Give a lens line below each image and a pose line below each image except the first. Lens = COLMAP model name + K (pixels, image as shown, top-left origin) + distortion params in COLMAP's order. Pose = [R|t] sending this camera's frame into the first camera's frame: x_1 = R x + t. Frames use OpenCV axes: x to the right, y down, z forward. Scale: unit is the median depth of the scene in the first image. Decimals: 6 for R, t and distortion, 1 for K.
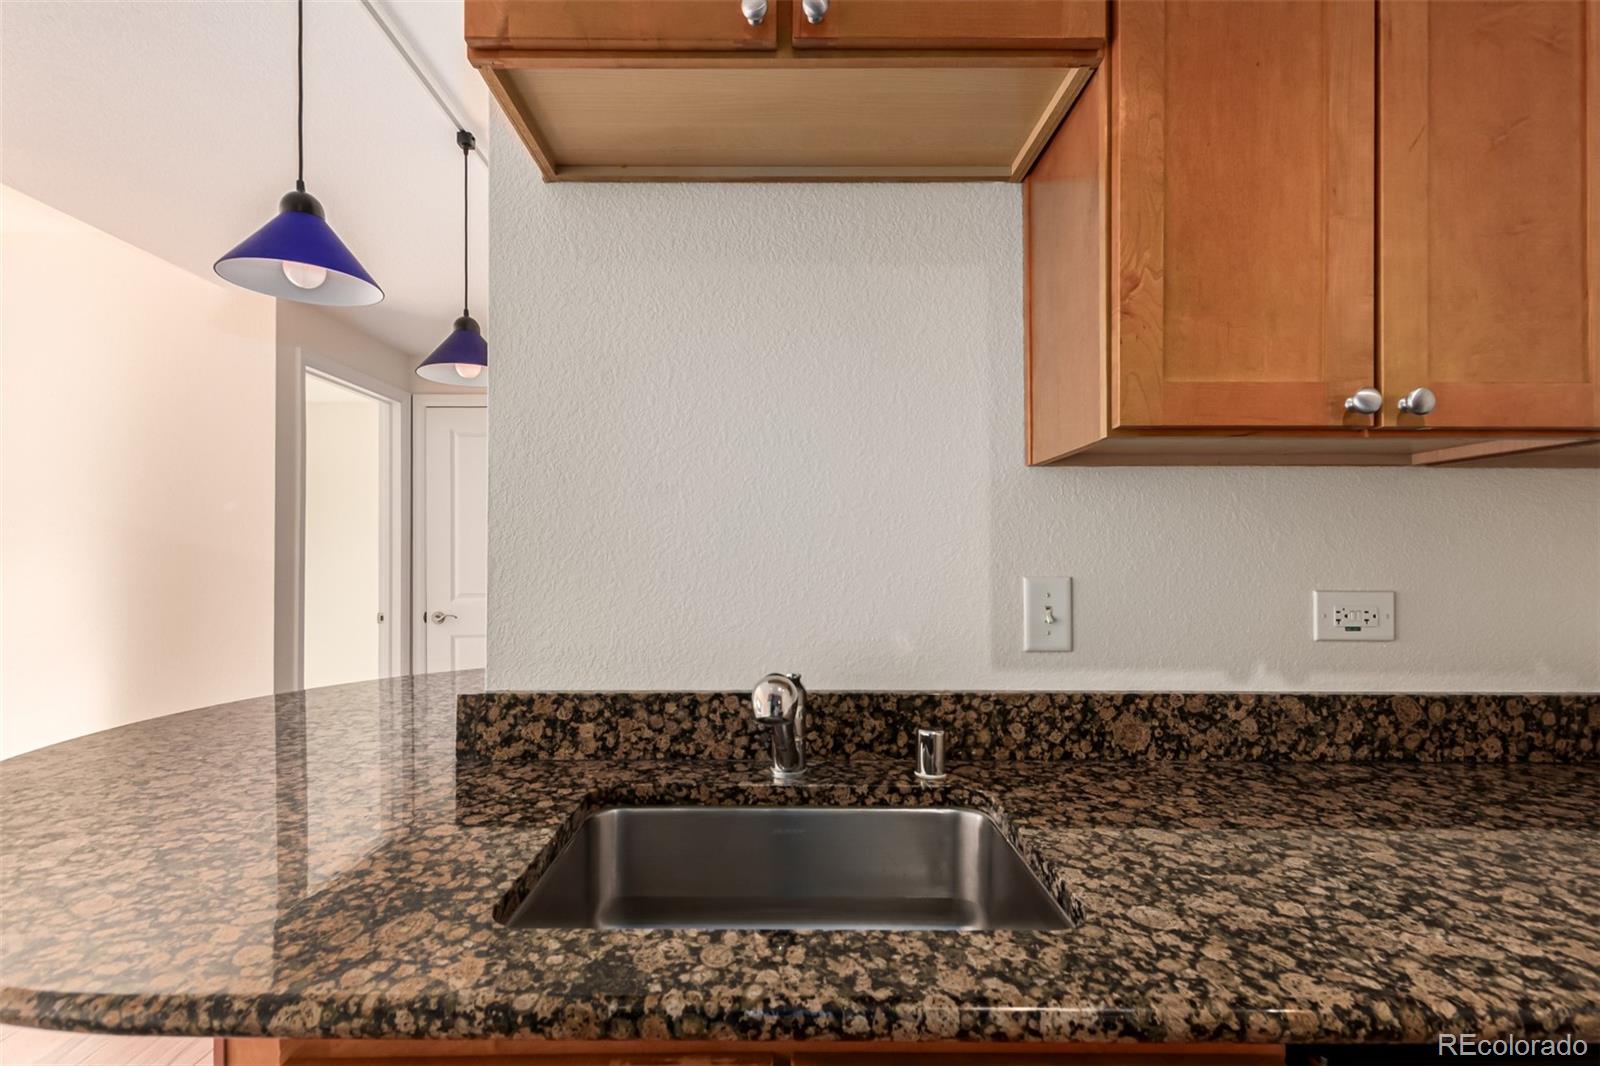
lens RADIAL K [[752.3, 0, 777.3], [0, 752.3, 550.4], [0, 0, 1]] dist [0.007295, -0.000222]
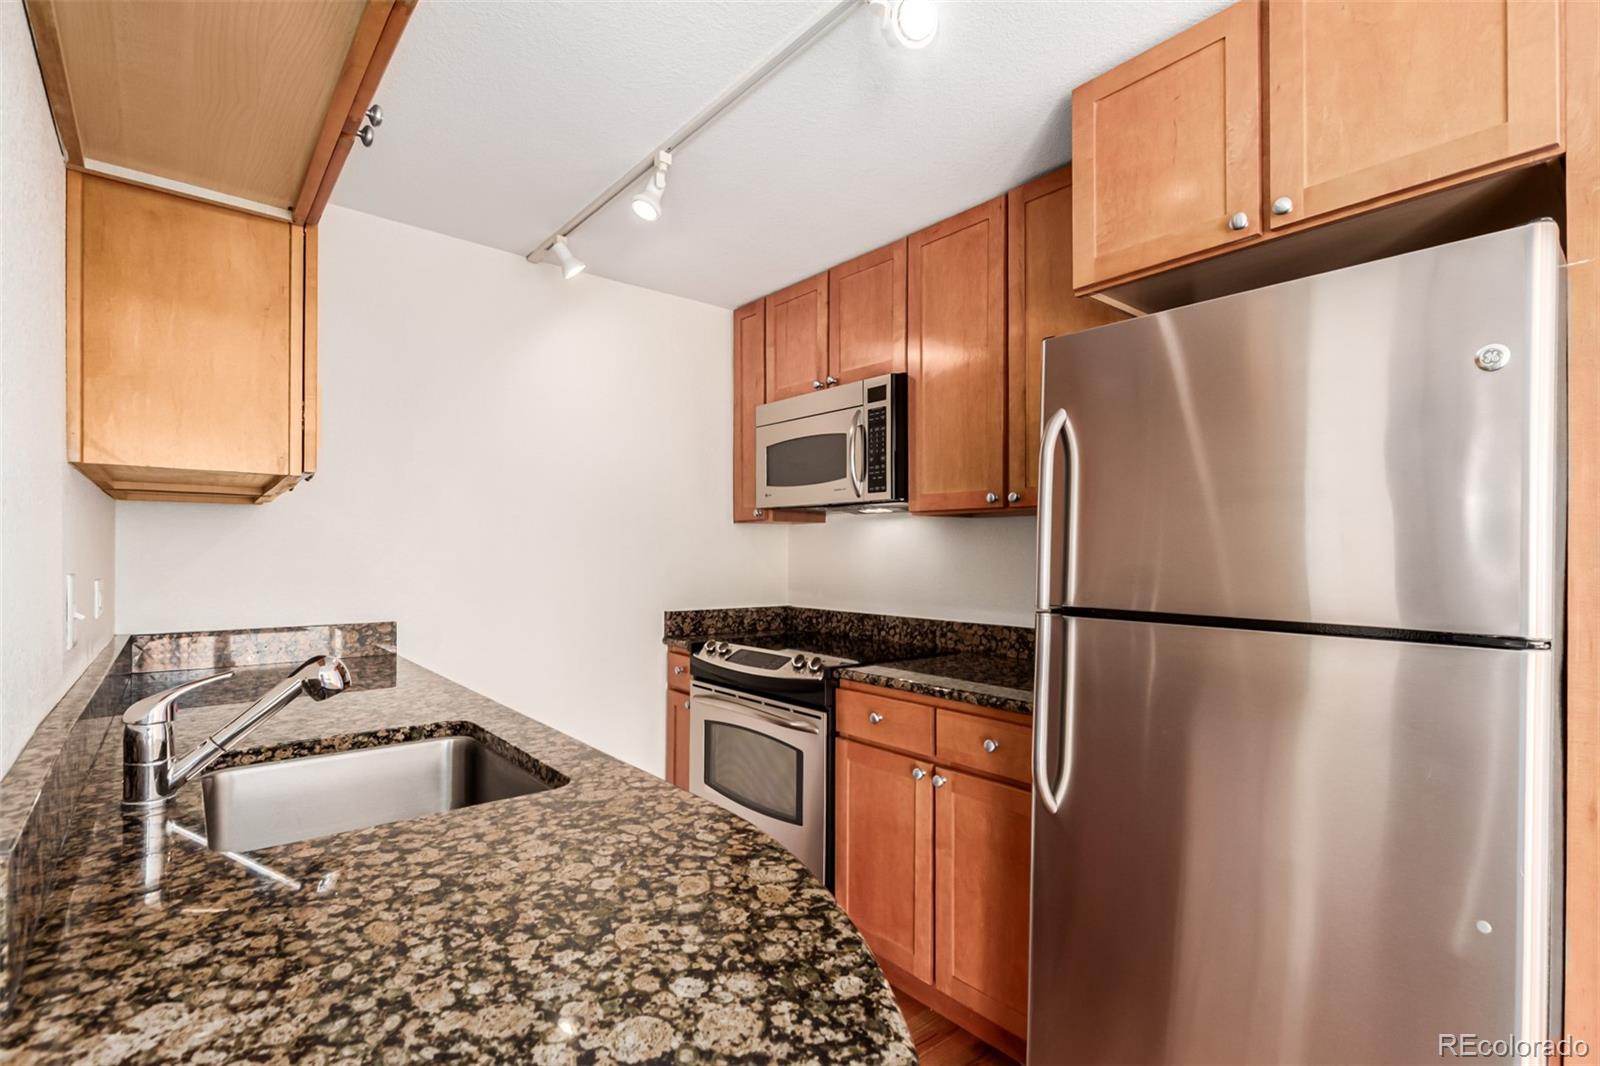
lens RADIAL K [[745.2, 0, 804.9], [0, 745.2, 550.1], [0, 0, 1]] dist [0.003615, -0.000218]
pose [[-0.652339, 0.004071, 0.757916, -1.065918], [-0.005795, 0.999930, -0.010359, 0.008354], [-0.757905, -0.011150, -0.652270, 0.932413]]
